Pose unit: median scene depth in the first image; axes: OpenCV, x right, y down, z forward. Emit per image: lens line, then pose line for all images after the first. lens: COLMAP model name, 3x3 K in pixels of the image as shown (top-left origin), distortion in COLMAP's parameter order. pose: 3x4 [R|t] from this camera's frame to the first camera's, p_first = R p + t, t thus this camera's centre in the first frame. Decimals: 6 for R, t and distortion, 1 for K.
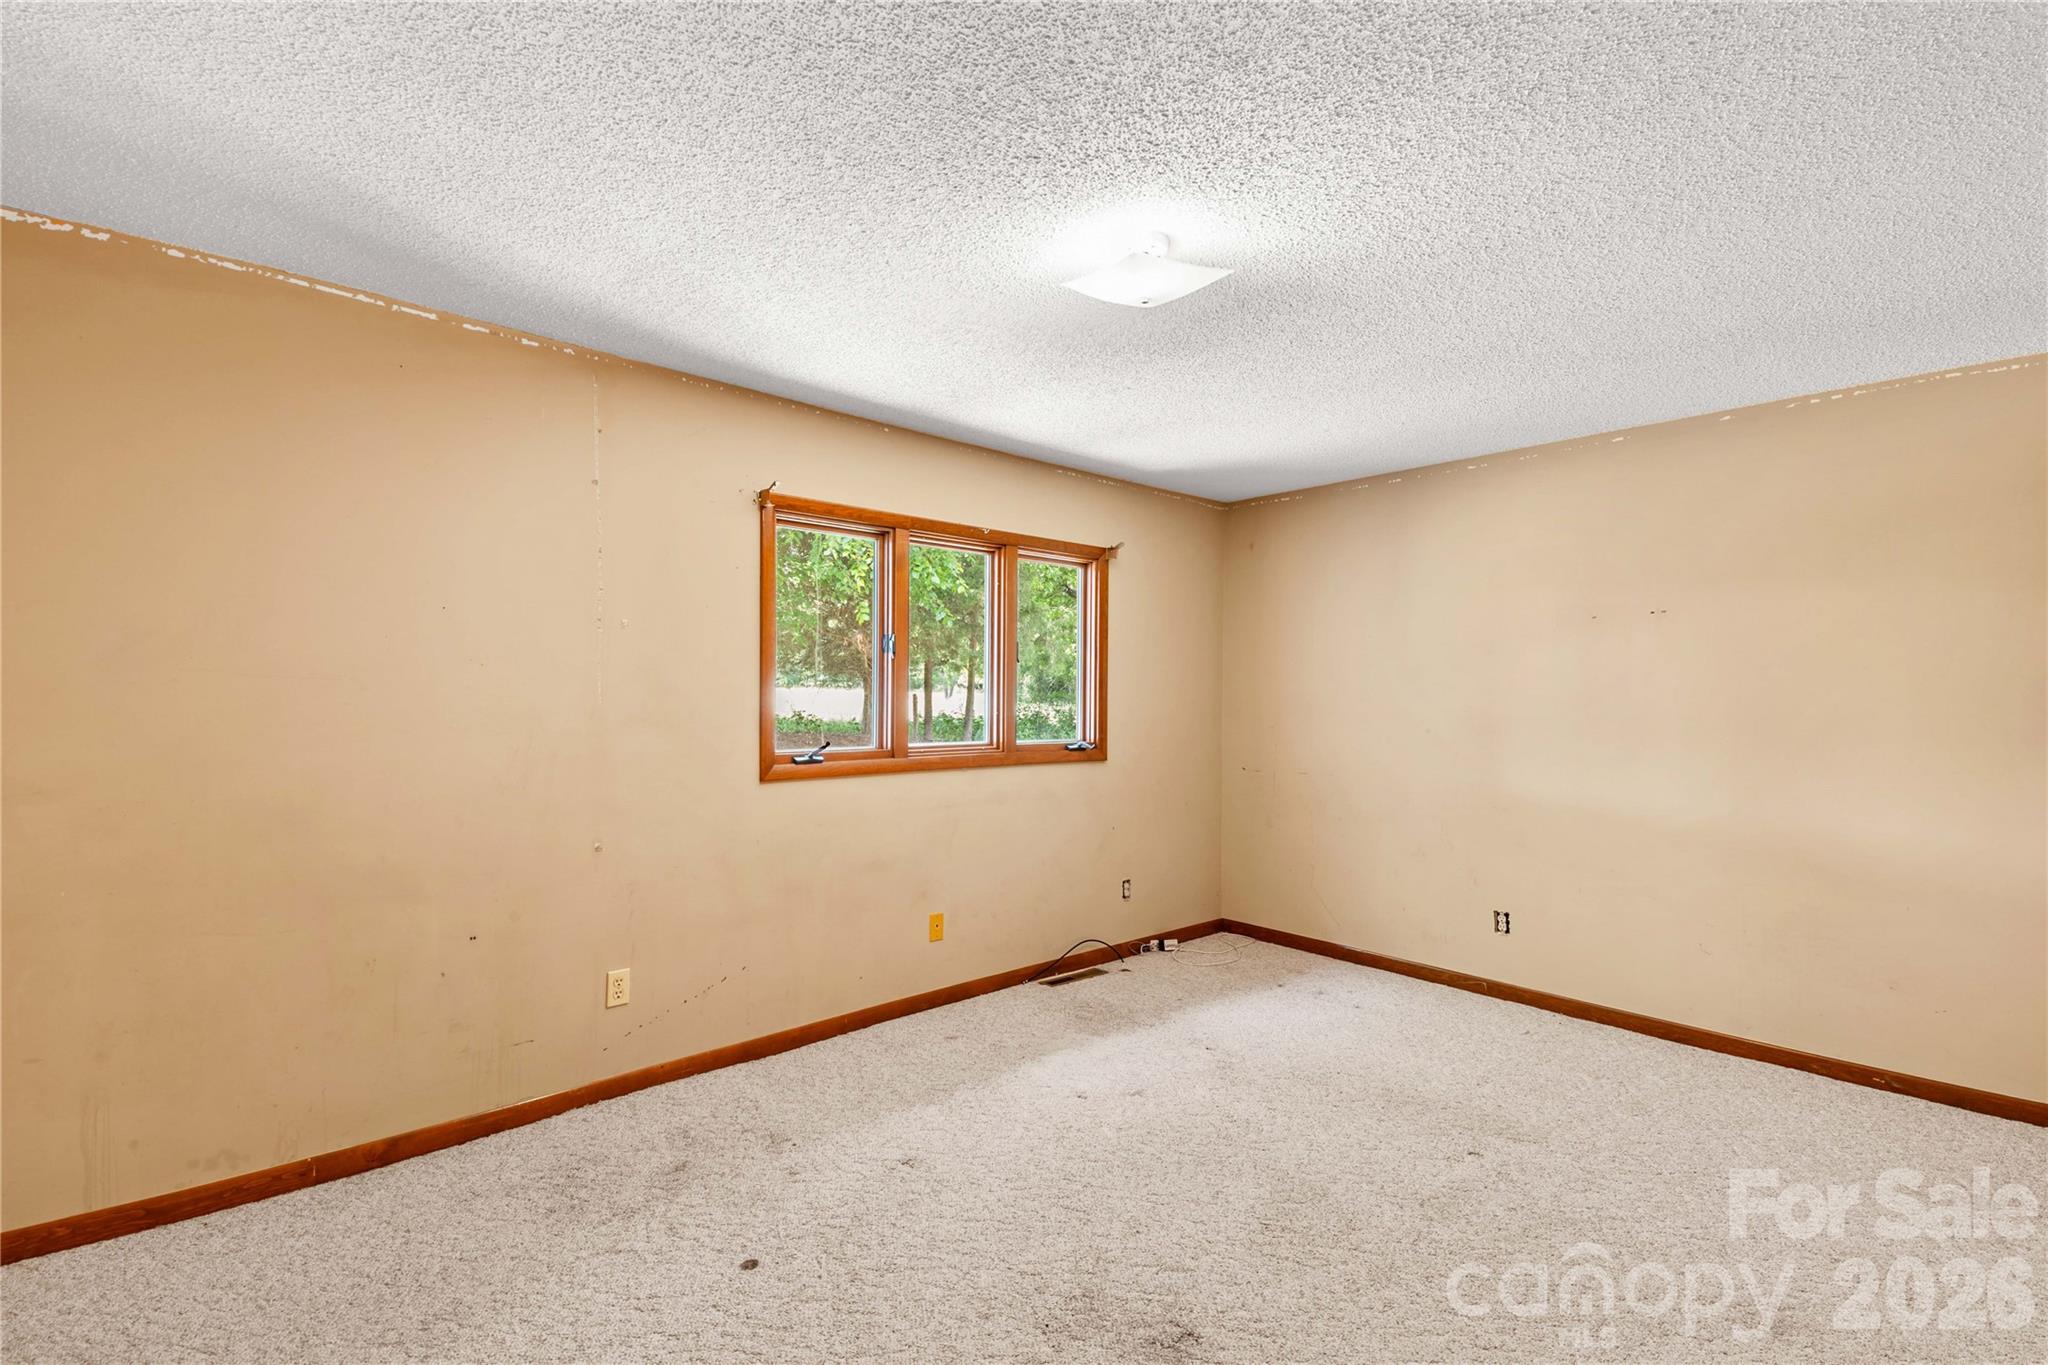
lens RADIAL K [[947.1, 0, 1035.4], [0, 947.1, 684.1], [0, 0, 1]] dist [-0.015448, 0.004216]
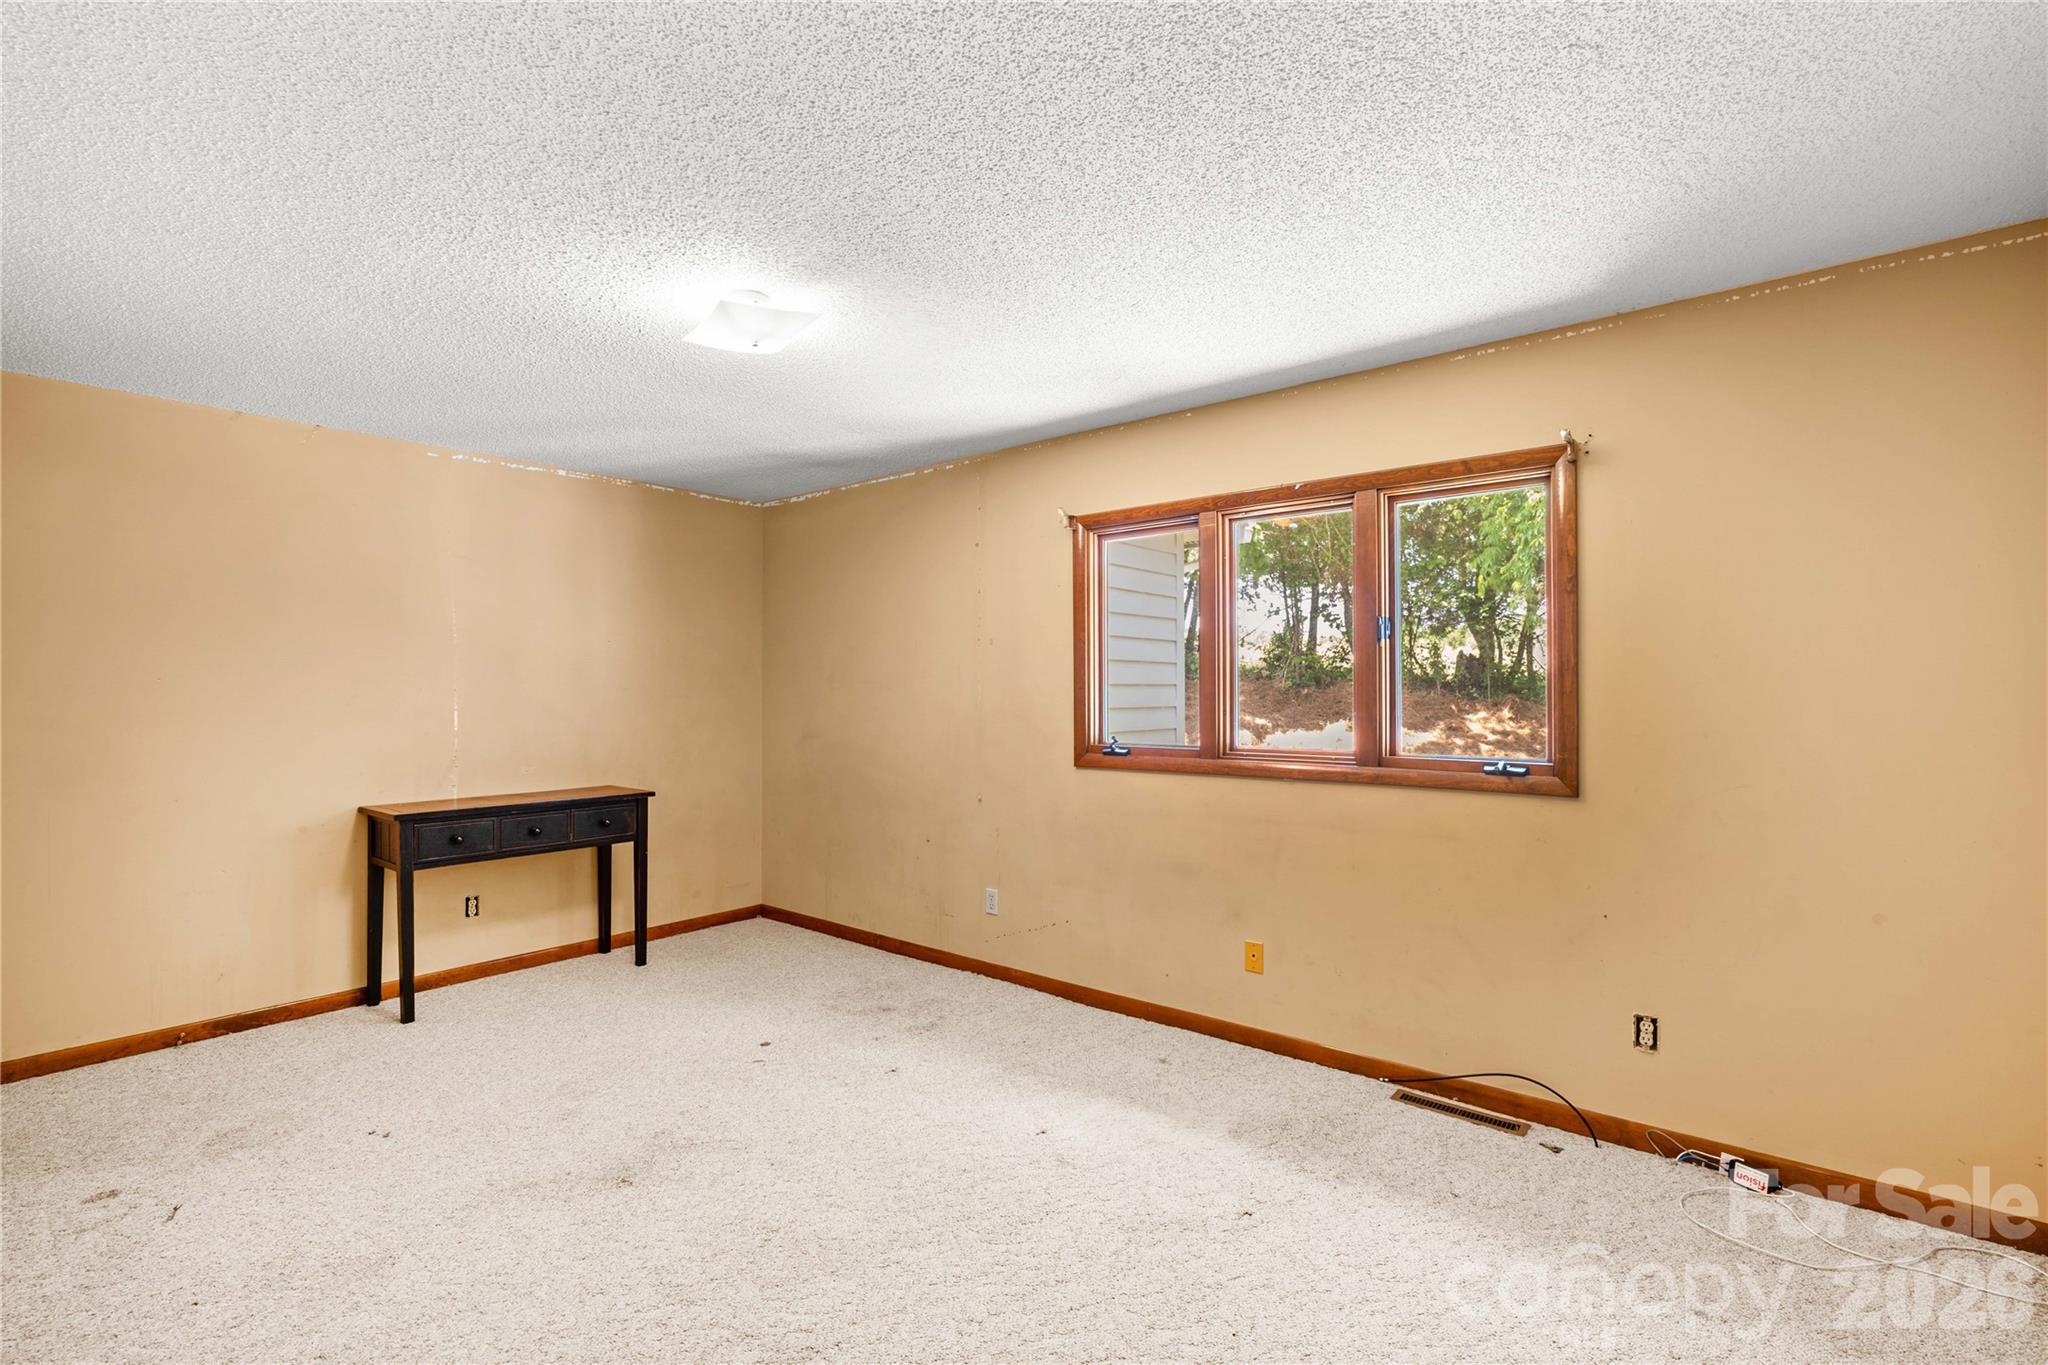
lens RADIAL K [[947.1, 0, 1035.3], [0, 947.1, 688.2], [0, 0, 1]] dist [-0.015448, 0.004216]
pose [[0.115427, -0.007444, -0.993288, 0.841033], [0.014154, 0.999883, -0.005849, 0.012878], [0.993215, -0.013384, 0.115519, 0.790259]]
